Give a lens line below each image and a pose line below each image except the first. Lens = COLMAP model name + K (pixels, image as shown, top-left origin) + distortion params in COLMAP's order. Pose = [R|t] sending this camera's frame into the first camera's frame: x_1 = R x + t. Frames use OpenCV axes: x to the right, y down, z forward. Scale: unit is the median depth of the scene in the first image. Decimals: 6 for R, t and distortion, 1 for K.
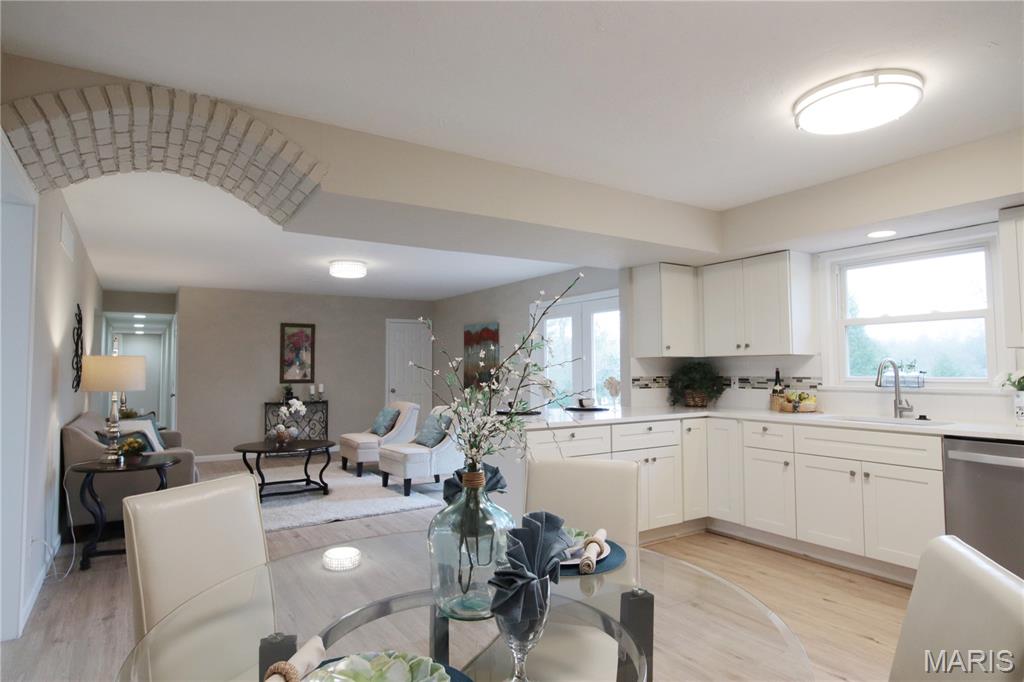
lens RADIAL K [[579.3, 0, 502.9], [0, 579.3, 336.2], [0, 0, 1]] dist [0.002397, 0.001367]
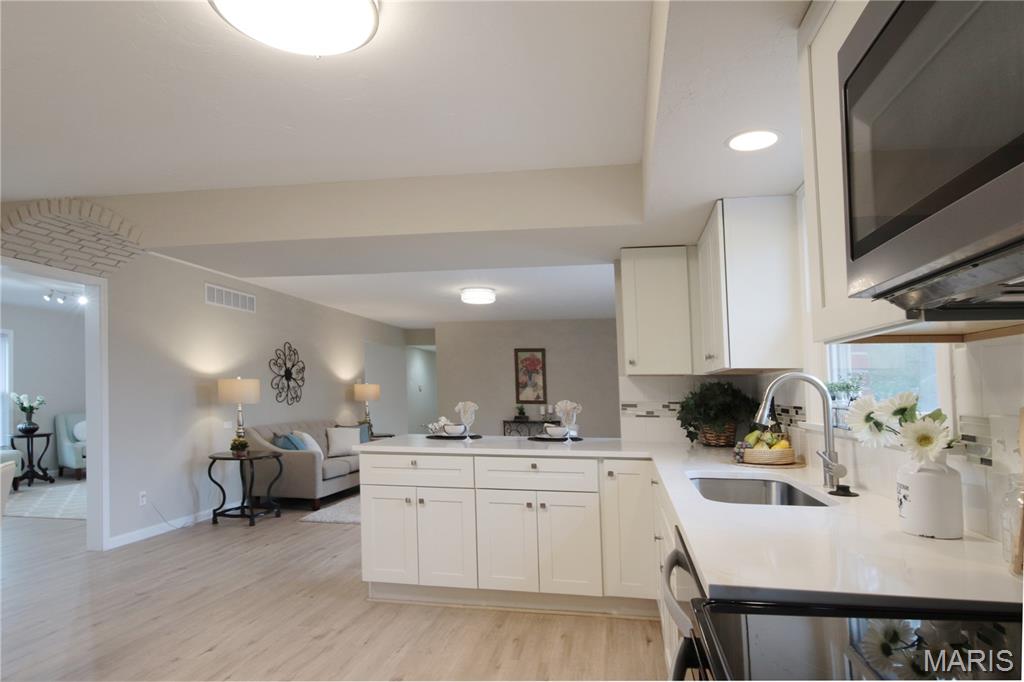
lens RADIAL K [[579.3, 0, 532.0], [0, 579.3, 367.1], [0, 0, 1]] dist [0.002397, 0.001367]
pose [[0.754982, -0.021404, -0.655396, 0.451858], [0.030671, 0.999526, 0.002688, 0.012353], [0.655027, -0.022130, 0.755281, 0.233382]]
